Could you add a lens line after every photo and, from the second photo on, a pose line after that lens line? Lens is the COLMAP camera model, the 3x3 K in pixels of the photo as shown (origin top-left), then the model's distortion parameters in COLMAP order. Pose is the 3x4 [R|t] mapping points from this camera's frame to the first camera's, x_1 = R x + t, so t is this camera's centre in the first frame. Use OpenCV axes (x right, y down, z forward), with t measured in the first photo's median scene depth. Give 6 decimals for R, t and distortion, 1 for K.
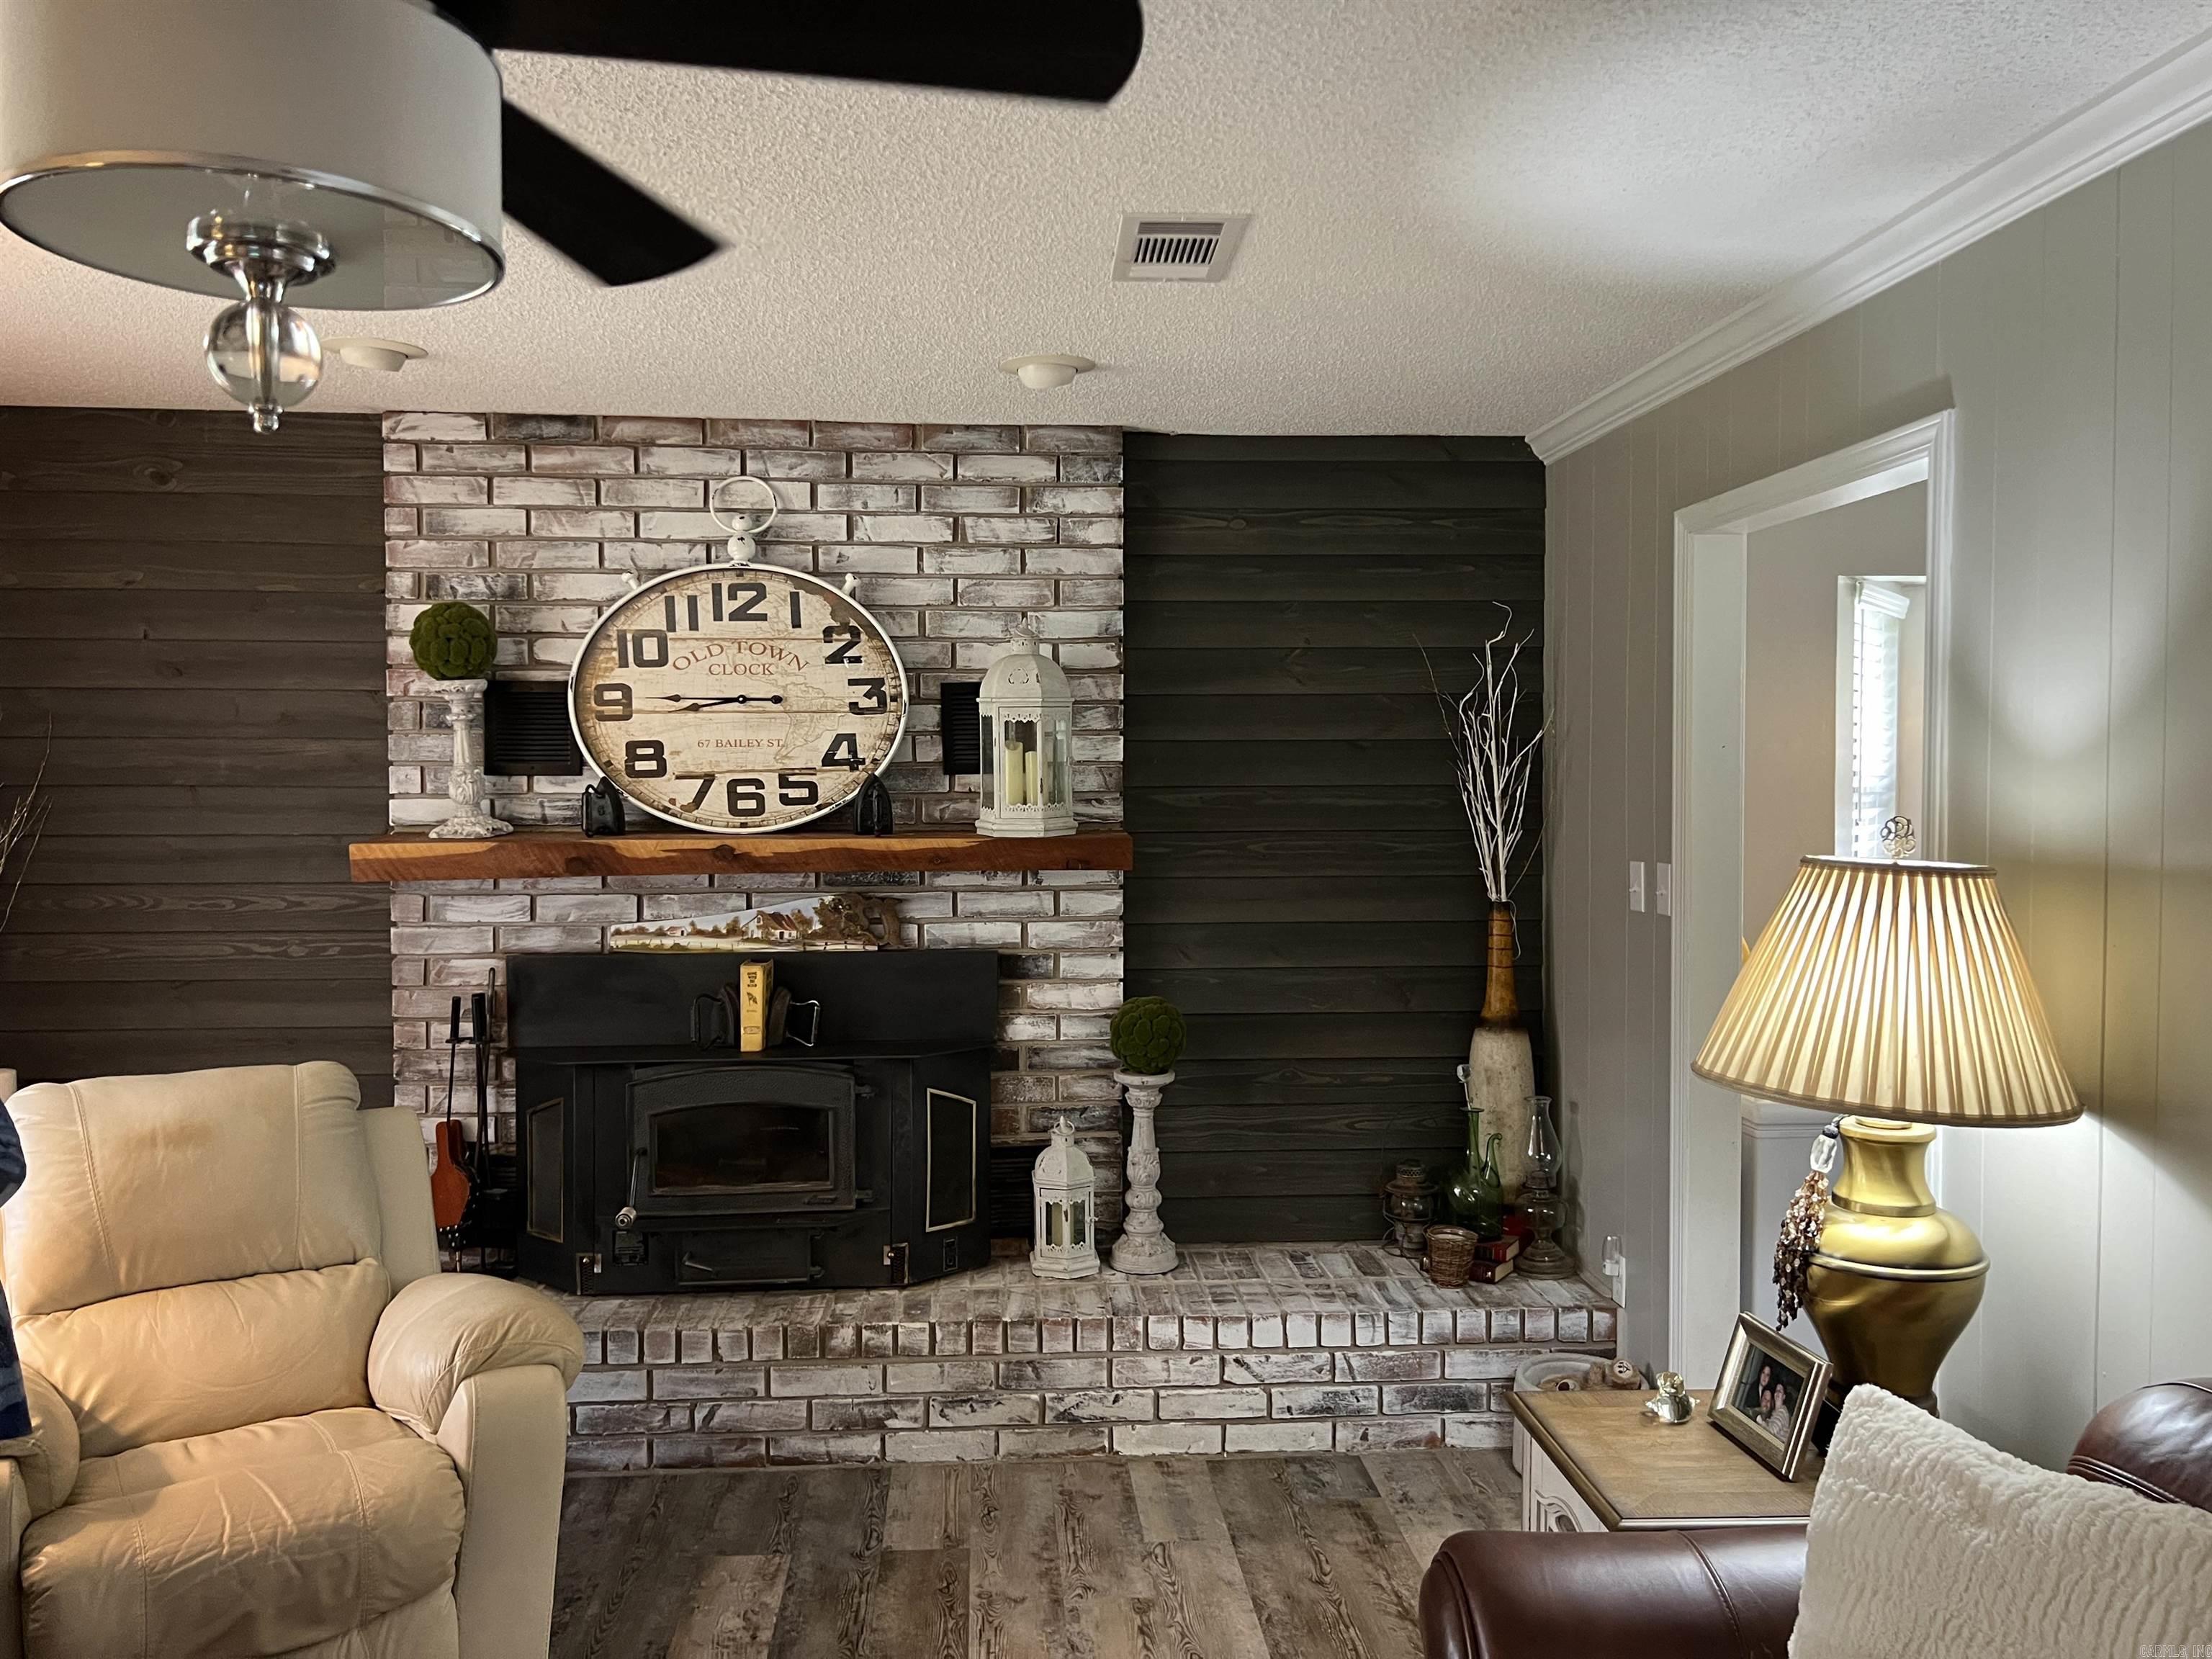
lens RADIAL K [[1664.4, 0, 1105.0], [0, 1664.4, 828.9], [0, 0, 1]] dist [0.002268, -0.008185]
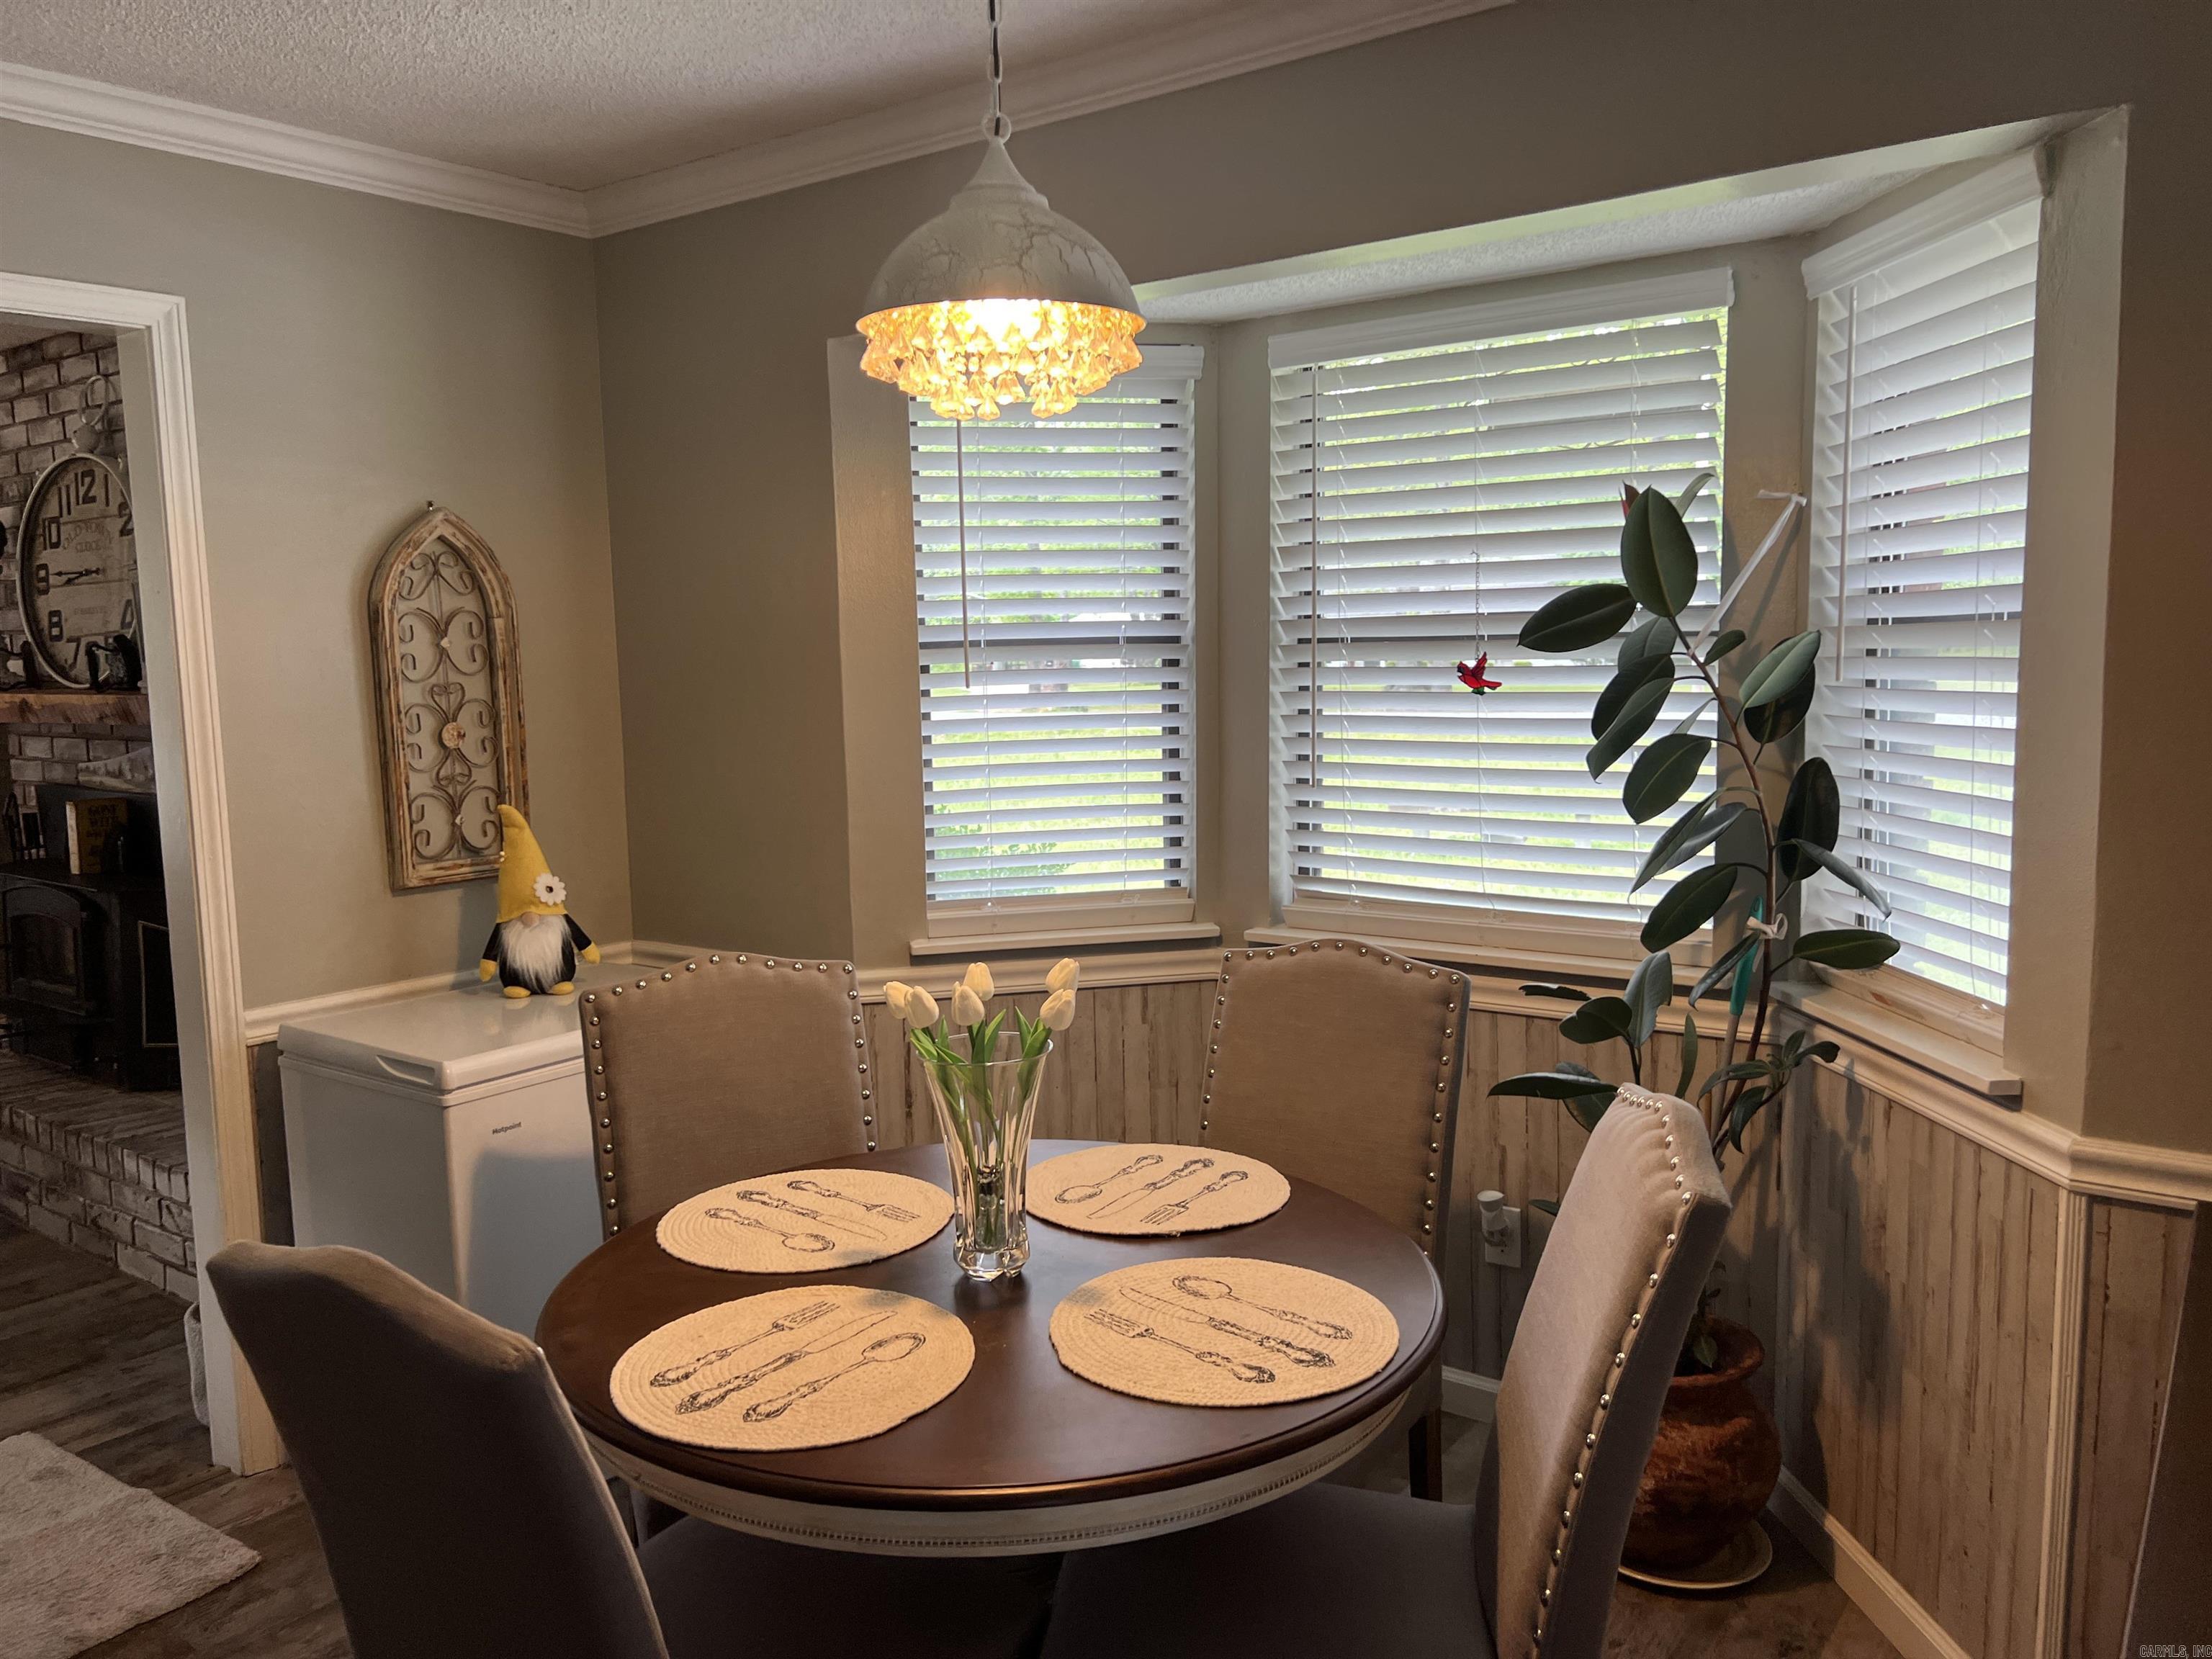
lens RADIAL K [[1664.4, 0, 1104.8], [0, 1664.4, 828.7], [0, 0, 1]] dist [0.002268, -0.008185]
pose [[0.764292, 0.056757, -0.642368, 1.077470], [-0.004923, 0.996604, 0.082198, 0.001223], [0.644851, -0.059660, 0.761976, 0.564569]]
